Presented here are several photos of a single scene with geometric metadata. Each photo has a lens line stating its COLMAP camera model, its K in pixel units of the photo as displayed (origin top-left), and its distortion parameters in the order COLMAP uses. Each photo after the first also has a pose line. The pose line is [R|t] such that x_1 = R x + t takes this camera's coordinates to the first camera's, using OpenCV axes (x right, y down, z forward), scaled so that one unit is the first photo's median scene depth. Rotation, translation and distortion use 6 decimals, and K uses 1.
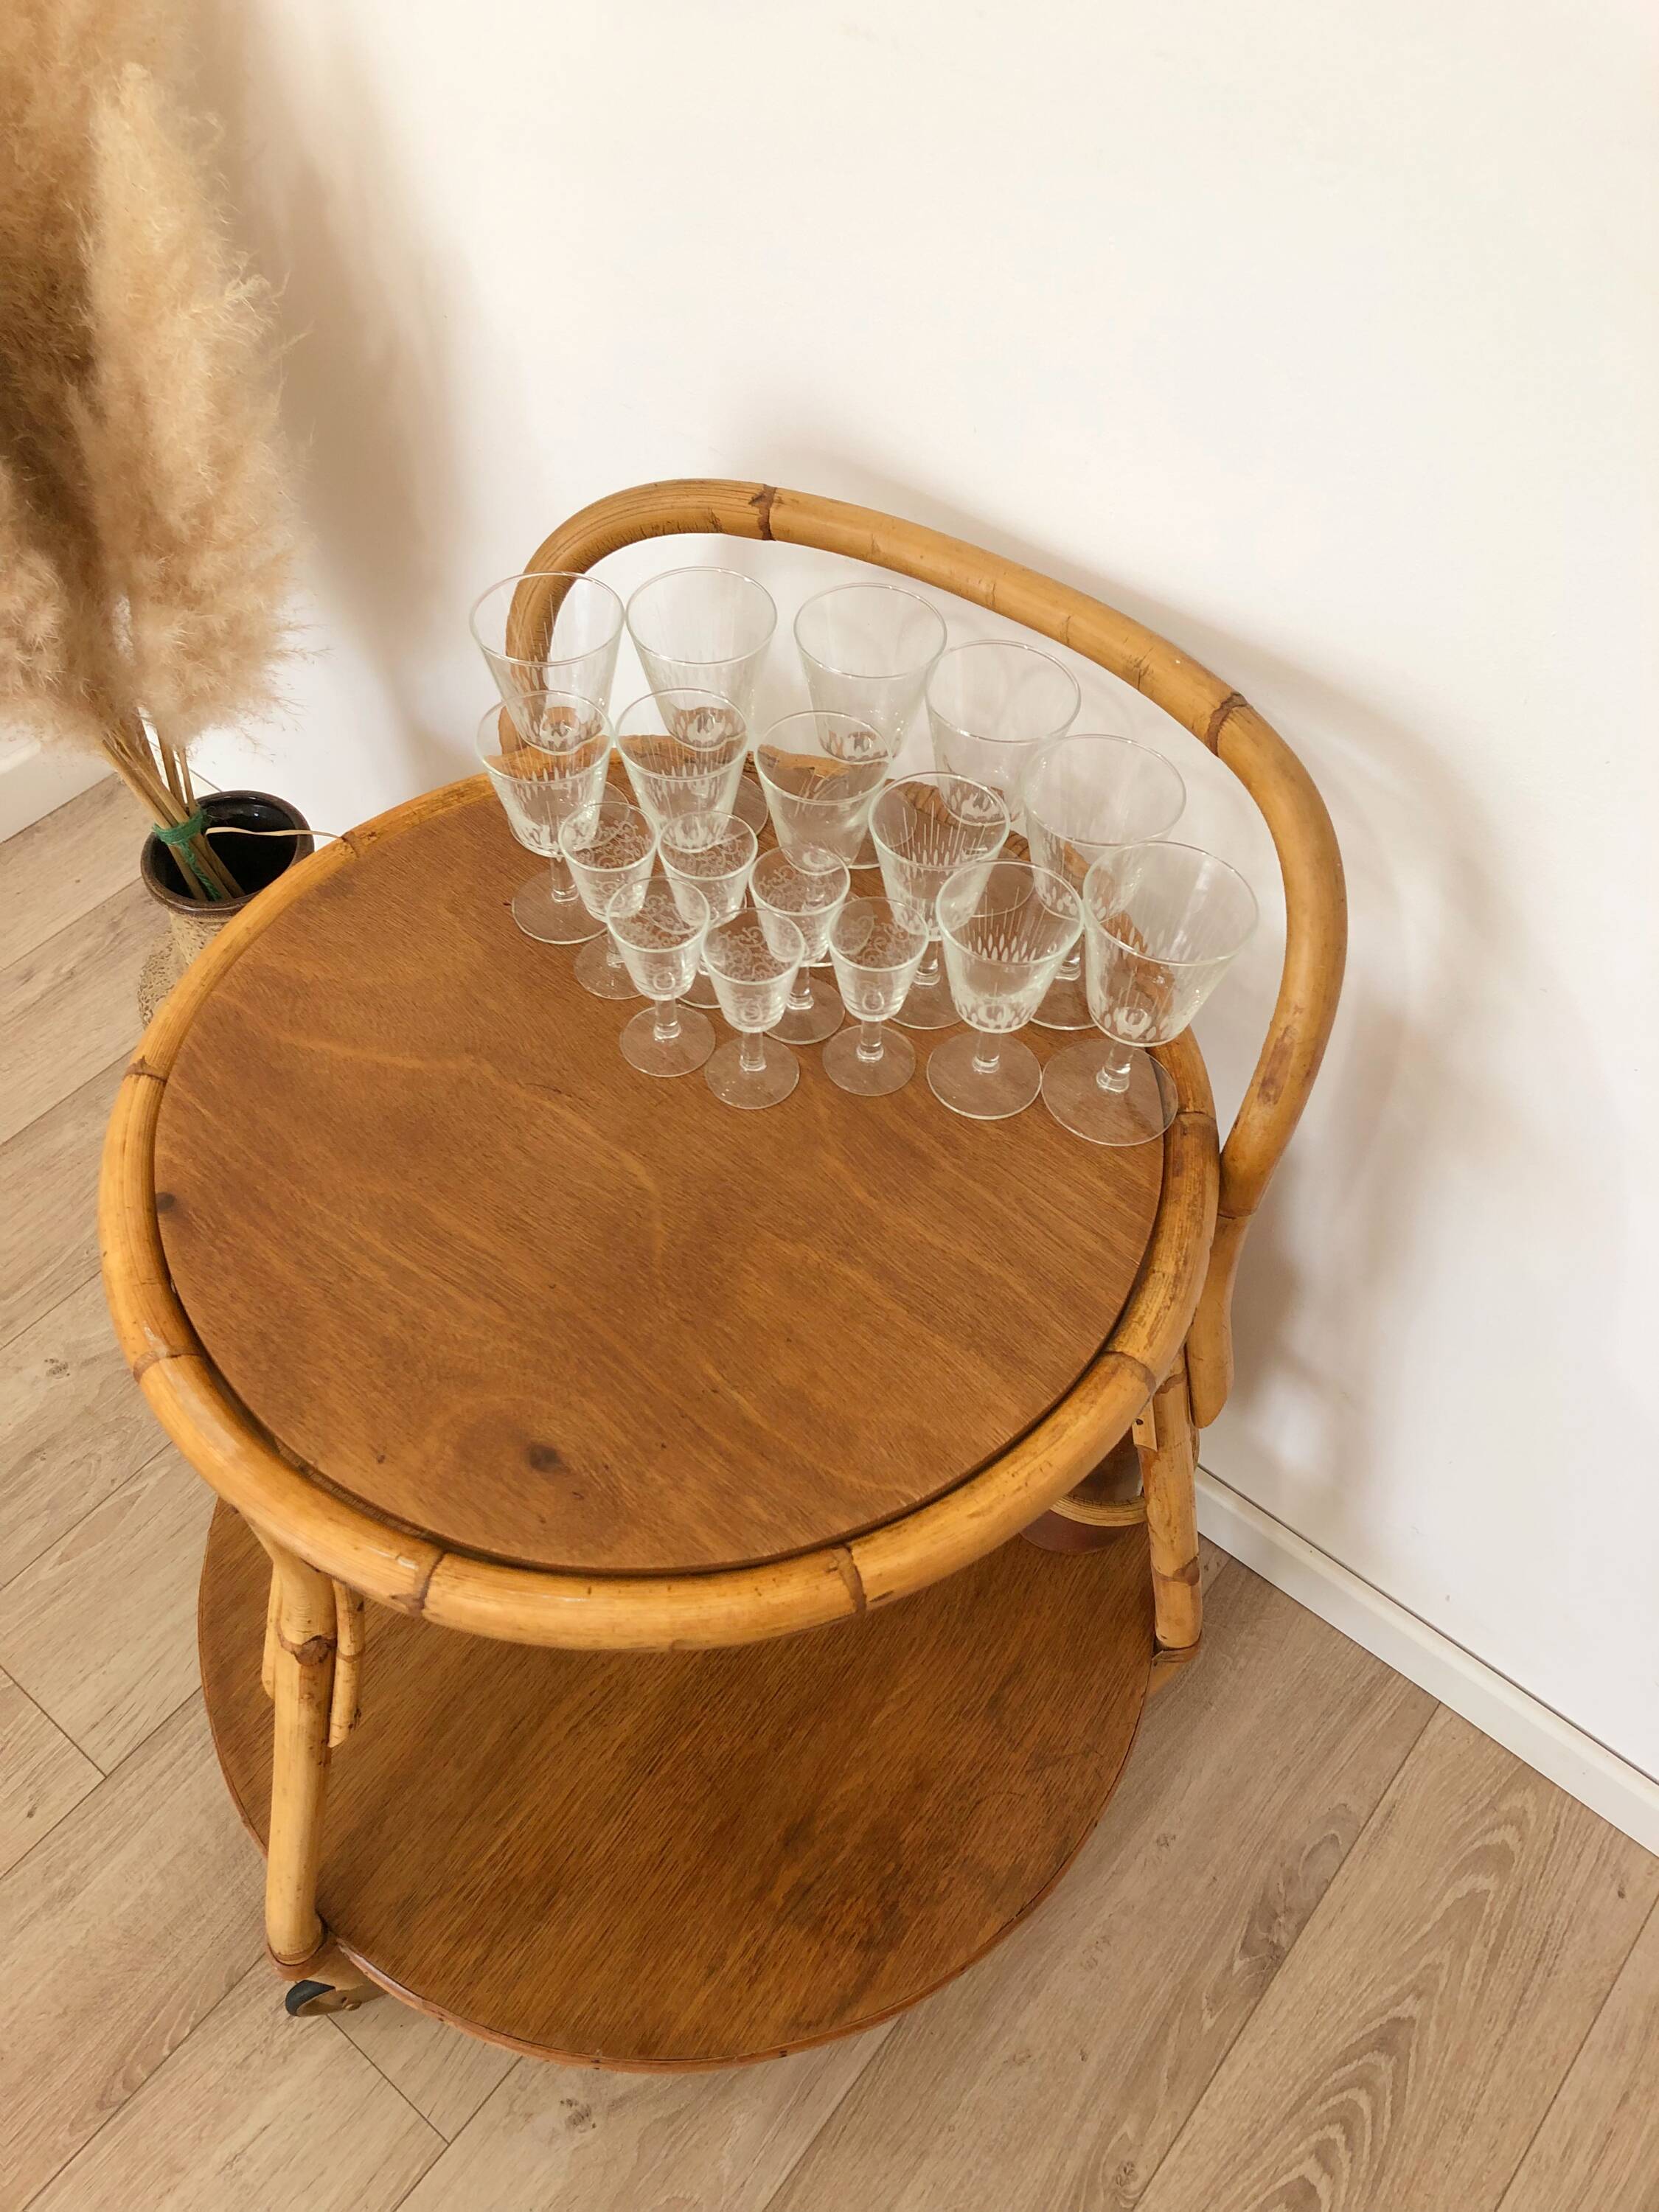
lens RADIAL K [[1777.2, 0, 797.4], [0, 1777.2, 1094.5], [0, 0, 1]] dist [0.039095, -0.043677]
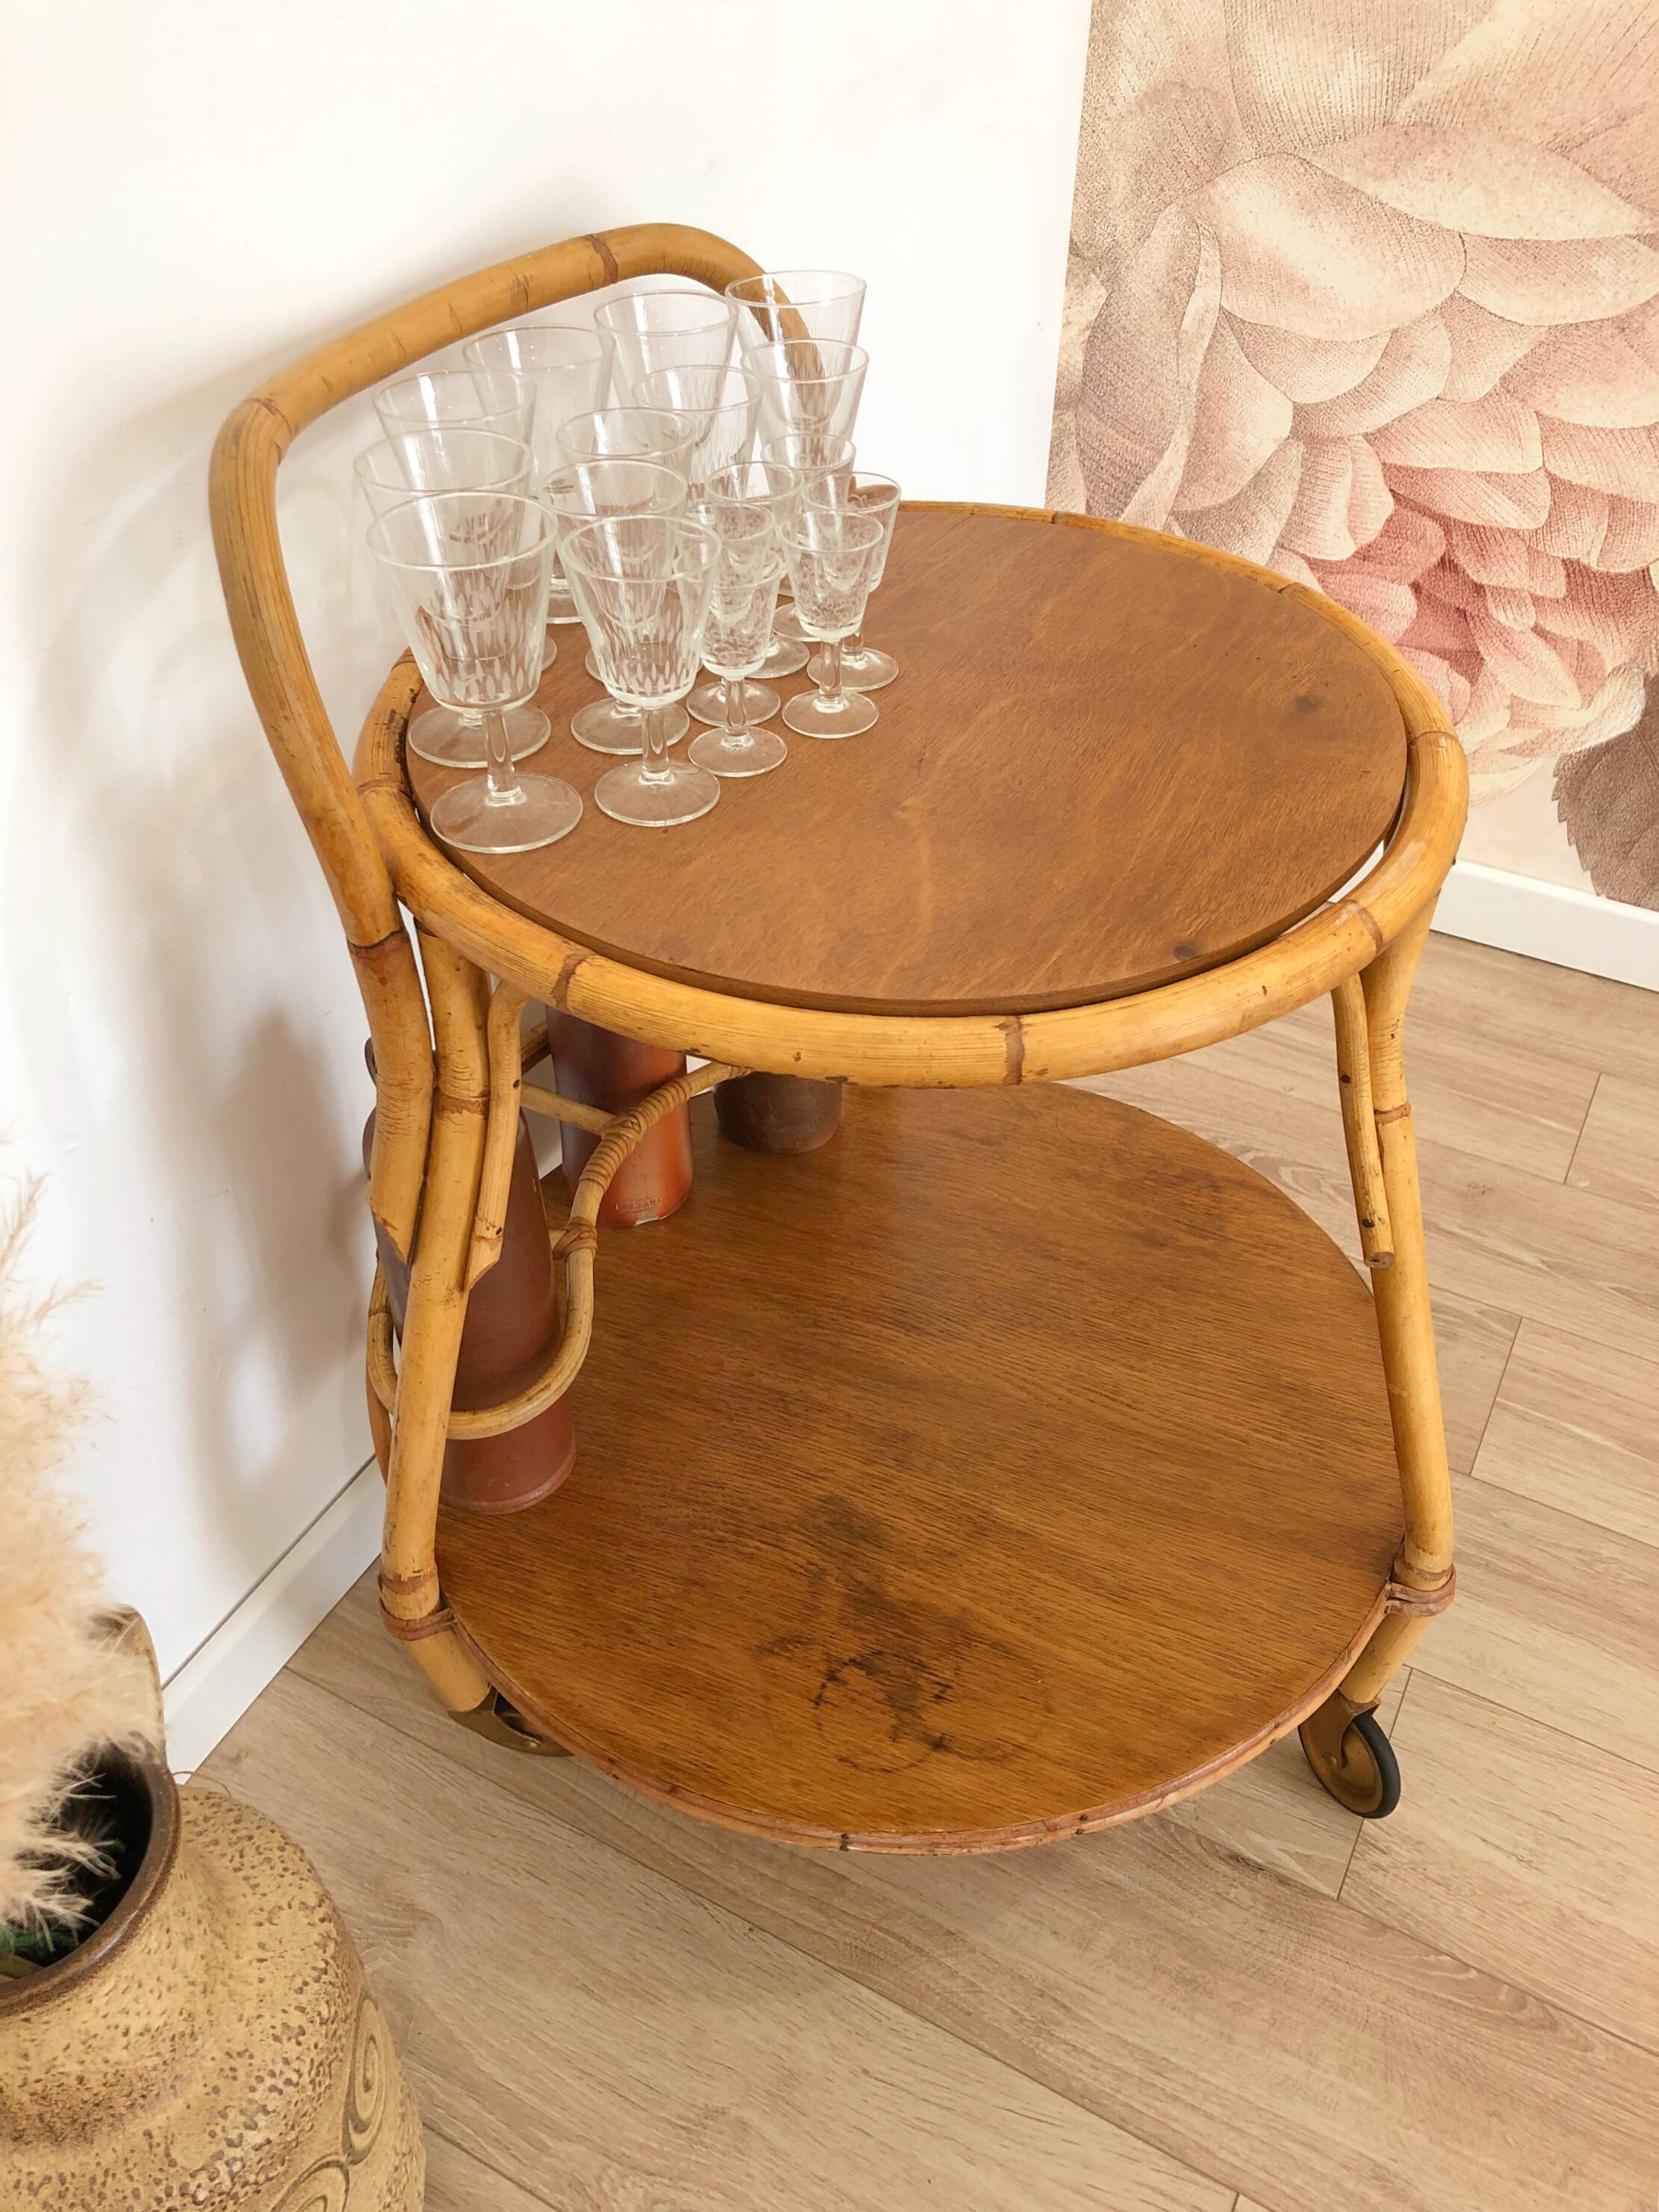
lens RADIAL K [[1838.0, 0, 832.0], [0, 1838.0, 1090.4], [0, 0, 1]] dist [0.025924, -0.018485]
pose [[-0.201440, -0.634862, 0.745904, -0.705840], [0.767422, 0.370921, 0.522954, -0.354893], [-0.608675, 0.677767, 0.412489, 0.529684]]
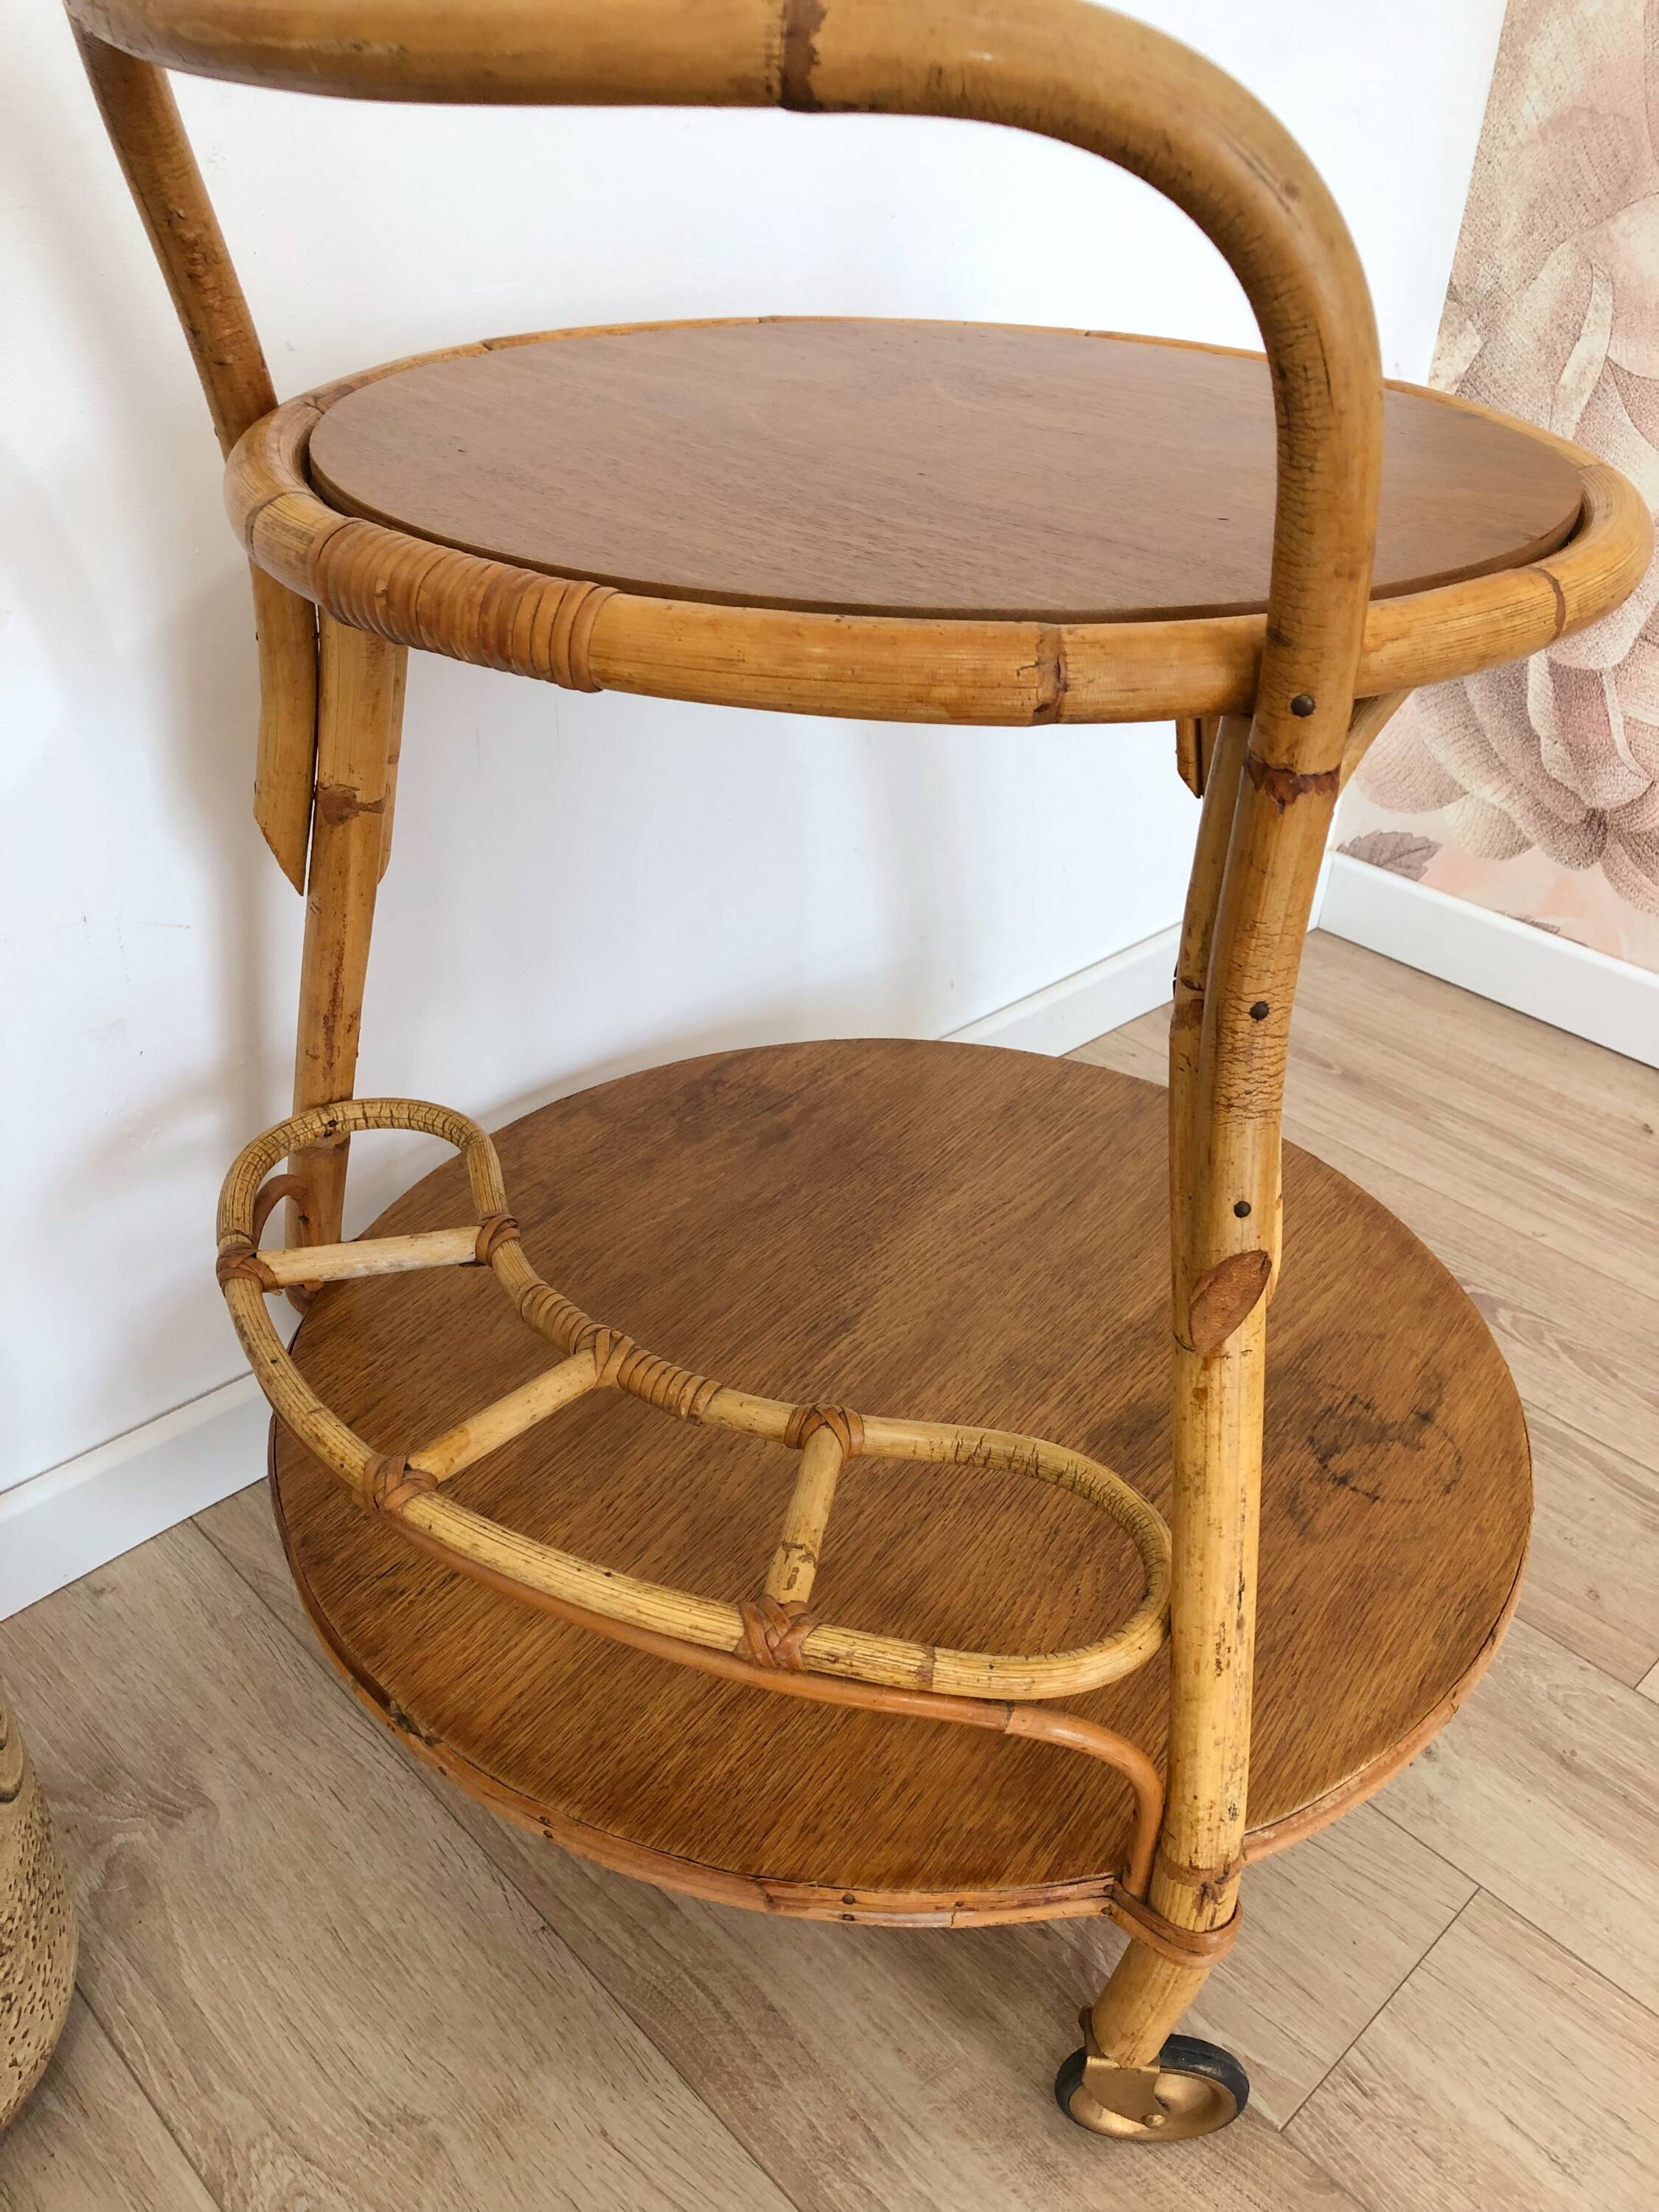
lens RADIAL K [[1838.1, 0, 839.9], [0, 1838.1, 1085.4], [0, 0, 1]] dist [0.025924, -0.018485]
pose [[0.105851, -0.525564, 0.844143, -0.719251], [0.759851, 0.590338, 0.272264, -0.059042], [-0.641422, 0.612604, 0.461838, 0.582117]]
